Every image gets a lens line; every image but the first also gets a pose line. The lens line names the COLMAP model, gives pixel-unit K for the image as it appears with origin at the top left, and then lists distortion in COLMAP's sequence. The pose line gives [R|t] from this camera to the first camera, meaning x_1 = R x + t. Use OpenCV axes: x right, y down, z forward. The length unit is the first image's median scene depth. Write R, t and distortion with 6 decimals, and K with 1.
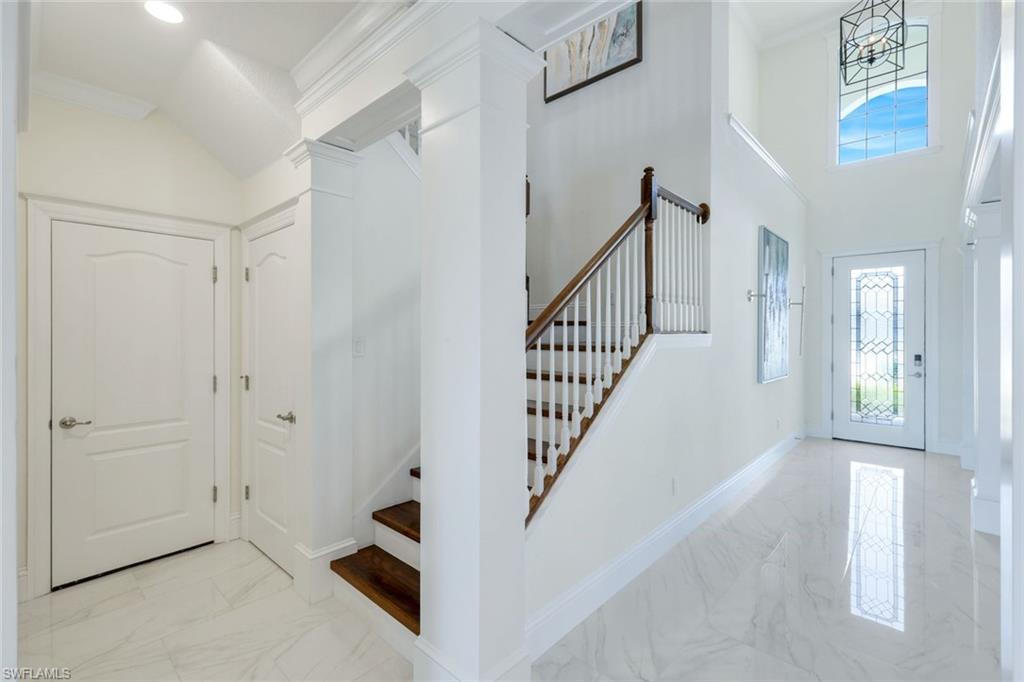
lens RADIAL K [[457.9, 0, 513.6], [0, 457.9, 334.4], [0, 0, 1]] dist [0.006870, -0.000257]
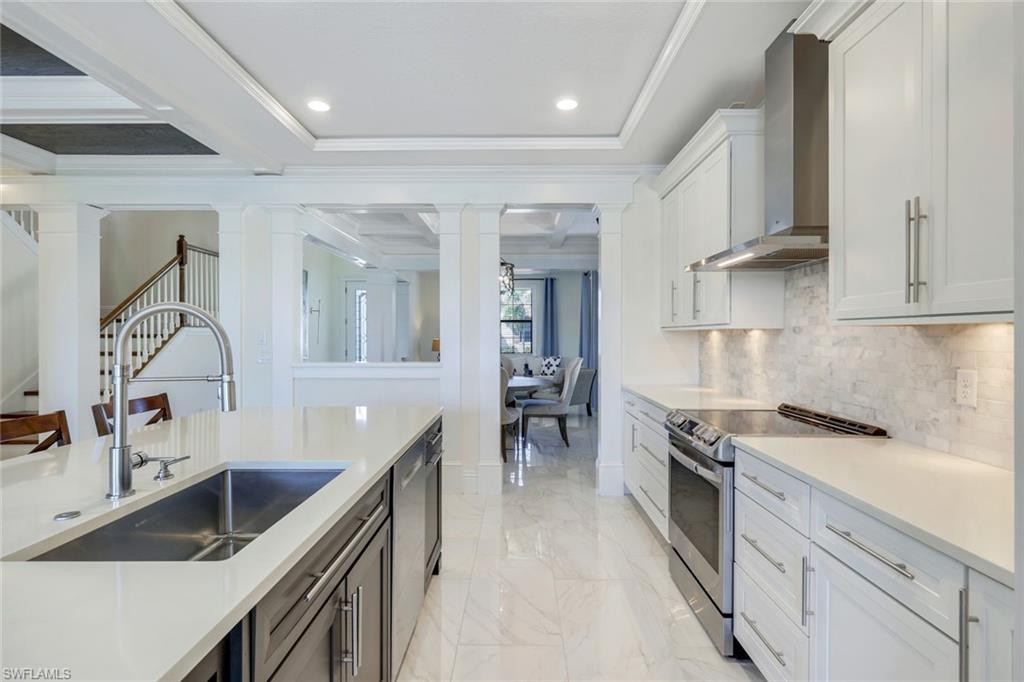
lens RADIAL K [[520.1, 0, 511.7], [0, 520.1, 337.4], [0, 0, 1]] dist [-0.007131, -0.000773]
pose [[0.749213, -0.005264, 0.662309, -0.086661], [0.005402, 0.999984, 0.001837, 0.043199], [-0.662307, 0.002201, 0.749229, -1.415396]]
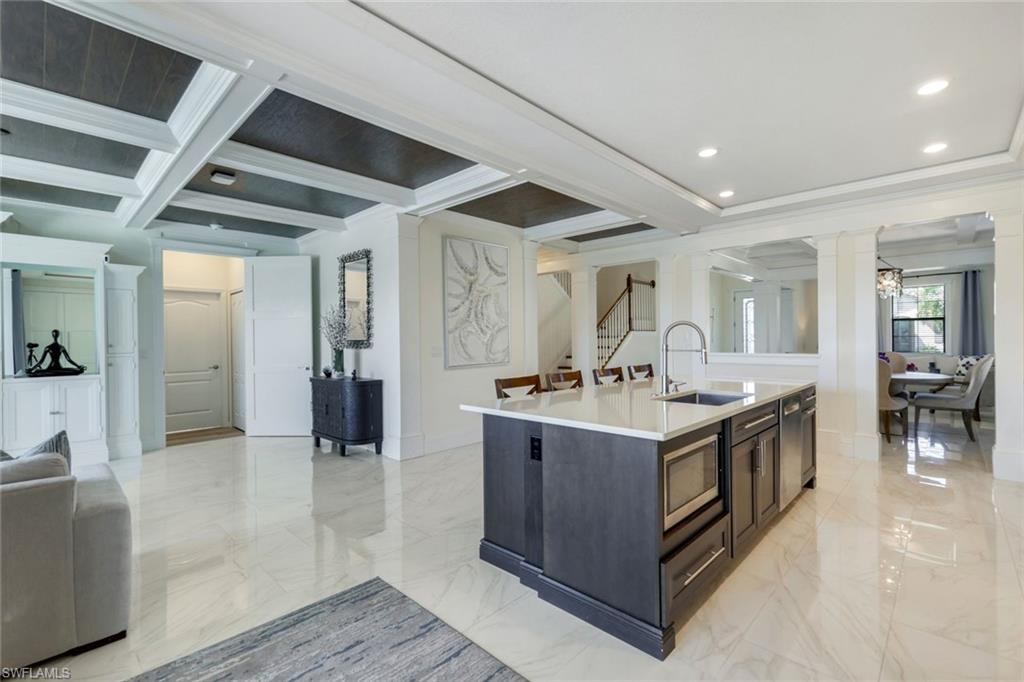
lens RADIAL K [[457.9, 0, 511.9], [0, 457.9, 339.1], [0, 0, 1]] dist [0.006870, -0.000257]
pose [[0.999635, -0.012044, -0.024188, -0.394293], [0.011950, 0.999920, -0.004046, 0.053248], [0.024234, 0.003755, 0.999699, -1.968678]]
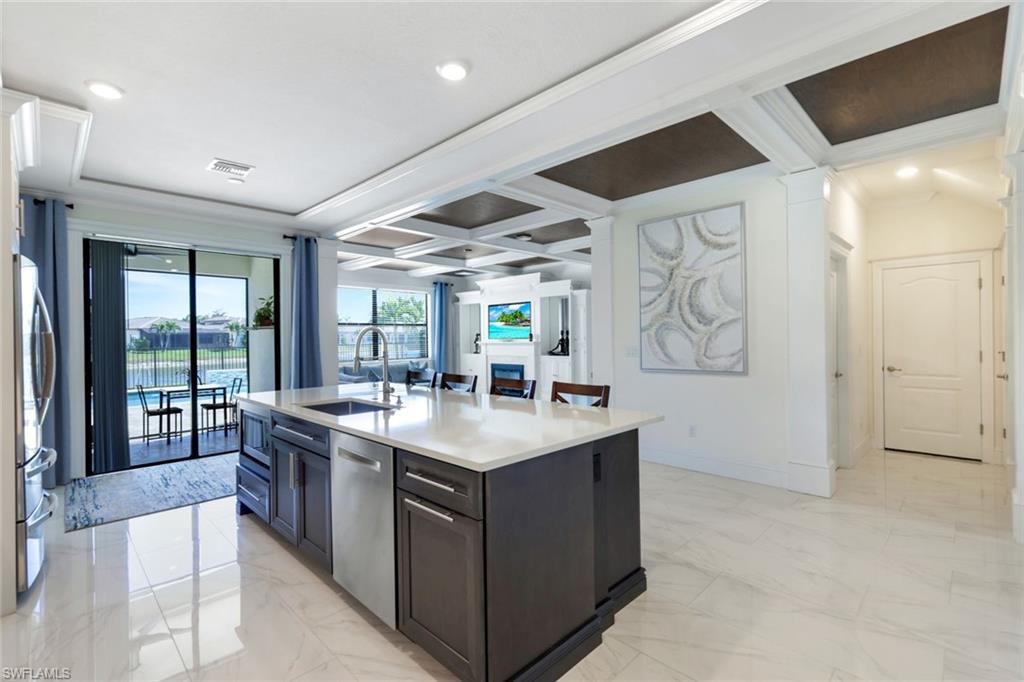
lens RADIAL K [[457.9, 0, 508.5], [0, 457.9, 338.8], [0, 0, 1]] dist [0.006870, -0.000257]
pose [[-0.035992, 0.003391, -0.999346, 0.997343], [0.007979, 0.999963, 0.003106, 0.037194], [0.999320, -0.007862, -0.036018, -0.538636]]
